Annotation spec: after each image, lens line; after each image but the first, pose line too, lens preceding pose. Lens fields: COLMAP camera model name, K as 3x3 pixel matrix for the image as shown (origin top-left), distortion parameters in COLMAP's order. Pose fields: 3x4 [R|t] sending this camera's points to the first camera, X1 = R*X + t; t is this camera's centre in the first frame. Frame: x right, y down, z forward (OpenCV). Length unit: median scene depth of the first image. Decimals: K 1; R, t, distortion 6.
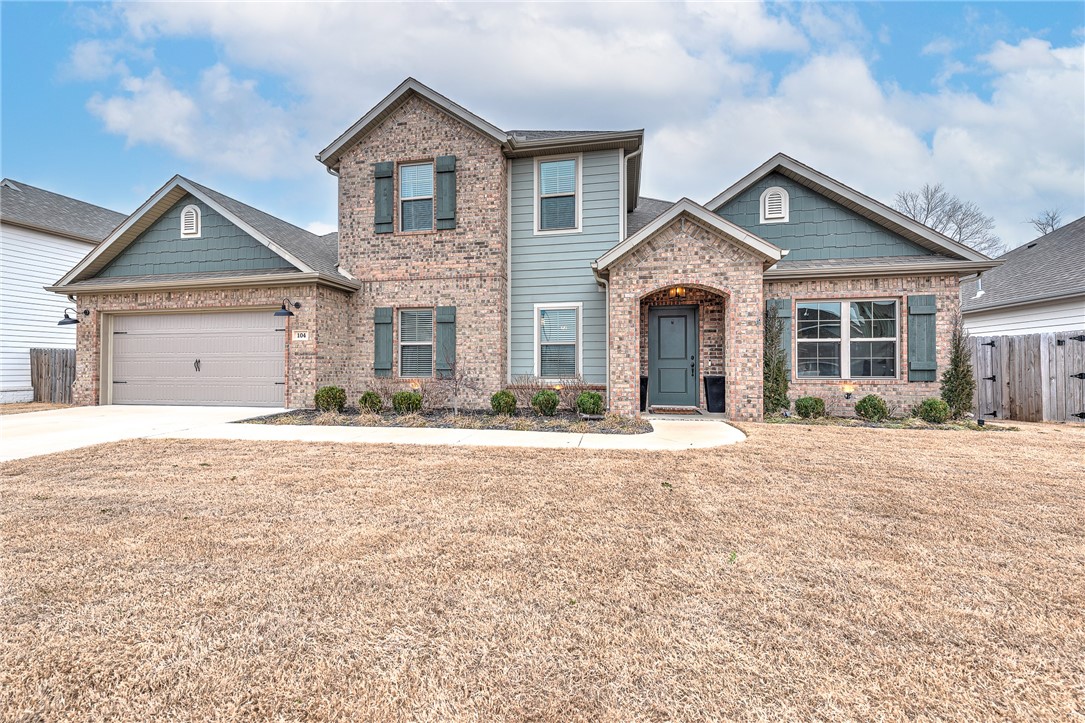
lens RADIAL K [[428.6, 0, 541.4], [0, 428.6, 362.3], [0, 0, 1]] dist [0.011907, -0.004090]
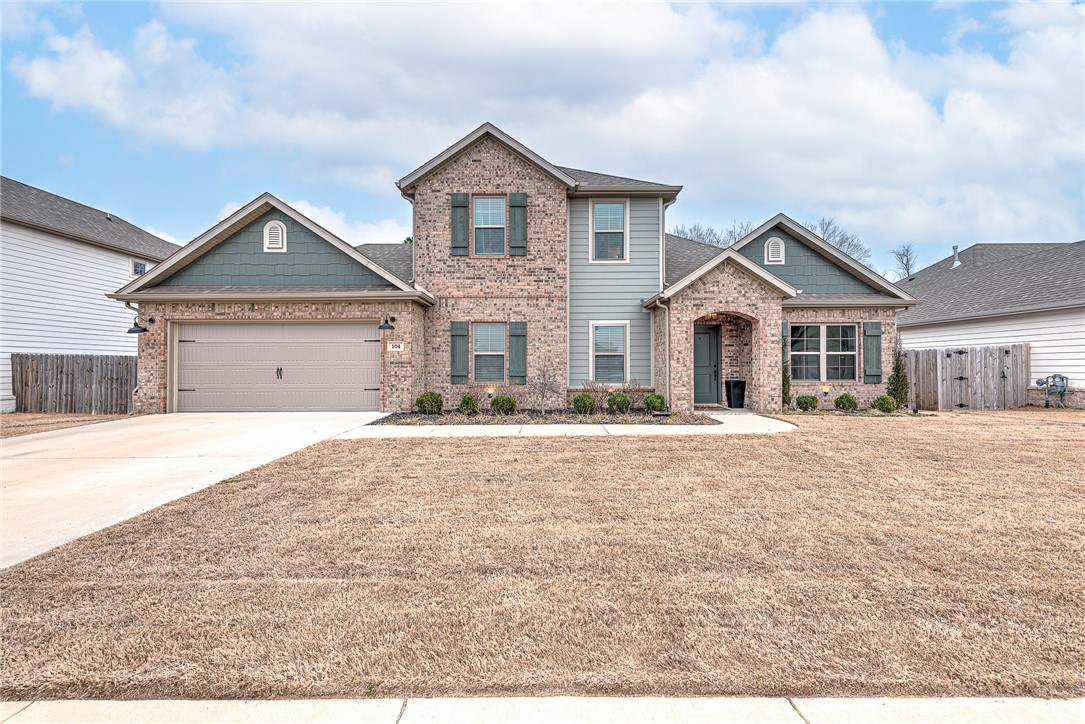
lens RADIAL K [[428.6, 0, 542.6], [0, 428.6, 363.0], [0, 0, 1]] dist [0.011907, -0.004090]
pose [[0.982681, -0.000033, 0.185307, -0.379463], [-0.000065, 1.000000, 0.000525, -0.019239], [-0.185307, -0.000528, 0.982681, -0.158600]]
